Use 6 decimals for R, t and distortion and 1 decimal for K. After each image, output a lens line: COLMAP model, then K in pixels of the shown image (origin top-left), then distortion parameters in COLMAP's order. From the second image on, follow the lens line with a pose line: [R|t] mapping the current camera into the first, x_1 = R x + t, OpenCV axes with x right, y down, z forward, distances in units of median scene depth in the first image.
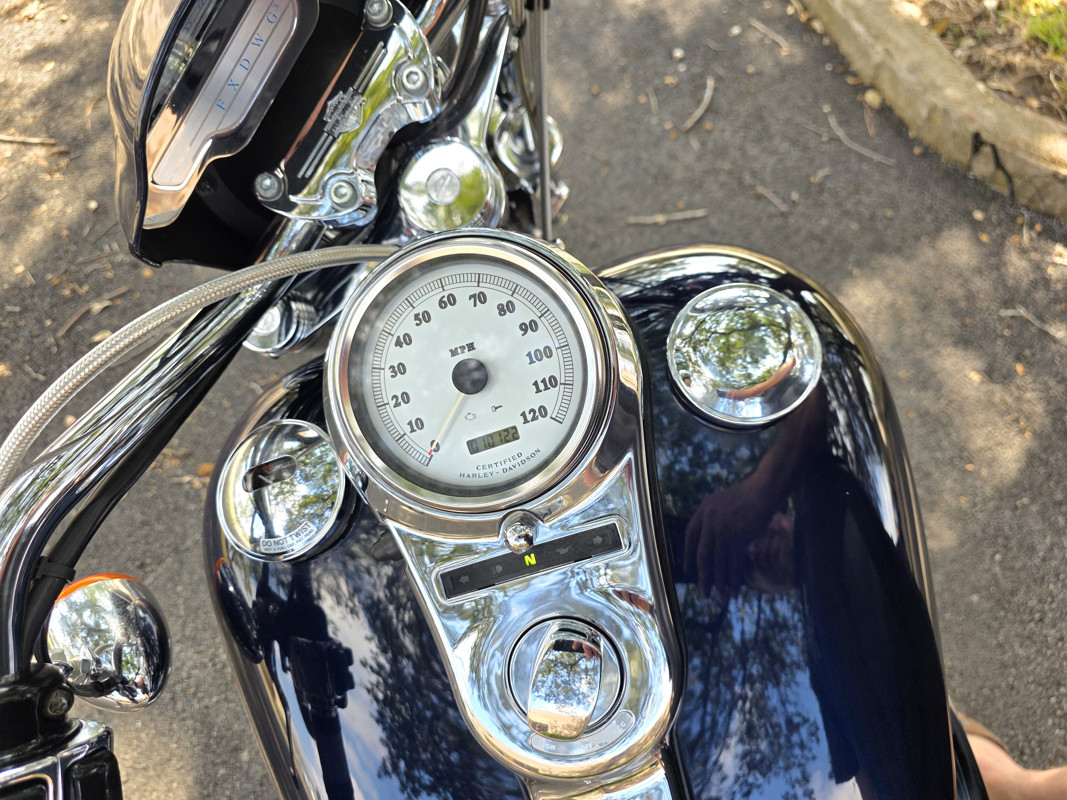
lens RADIAL K [[707.1, 0, 533.5], [0, 707.1, 400.0], [0, 0, 1]] dist [0.030848, -0.031782]
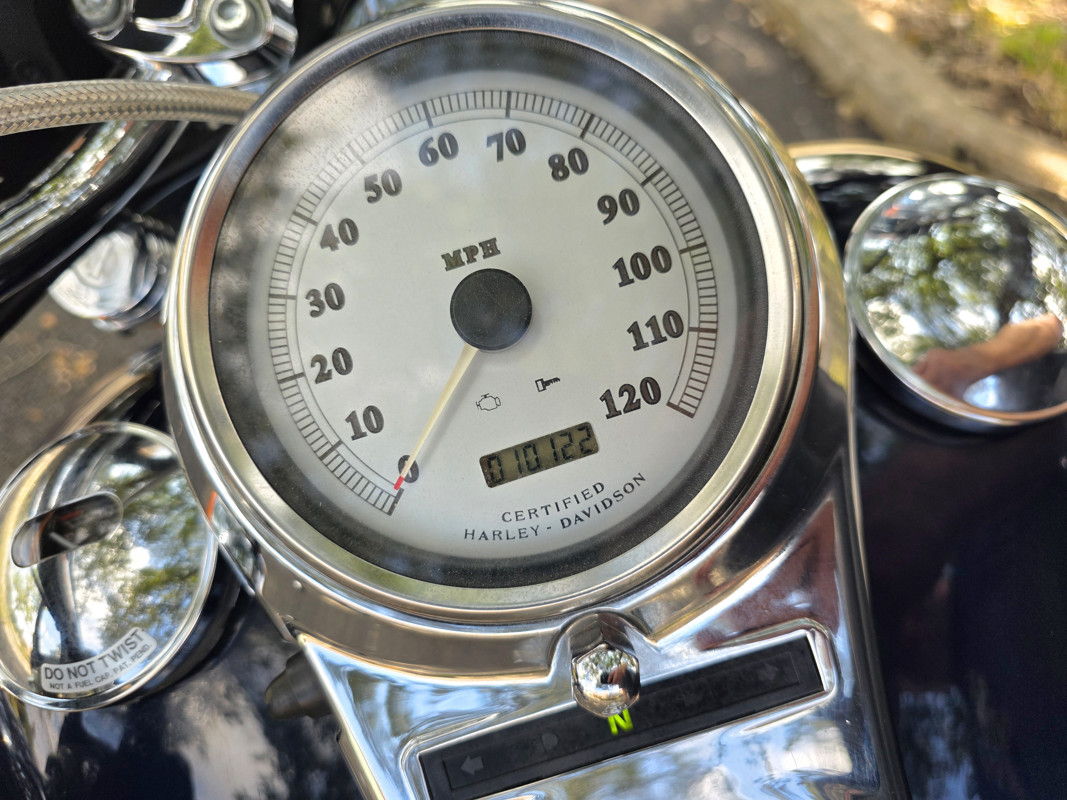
lens RADIAL K [[742.5, 0, 533.5], [0, 742.5, 400.0], [0, 0, 1]] dist [-0.047049, -0.000512]
pose [[0.997261, 0.001159, 0.073947, -0.094213], [0.002069, 0.999048, -0.043565, 0.041827], [-0.073928, 0.043599, 0.996310, 0.522553]]
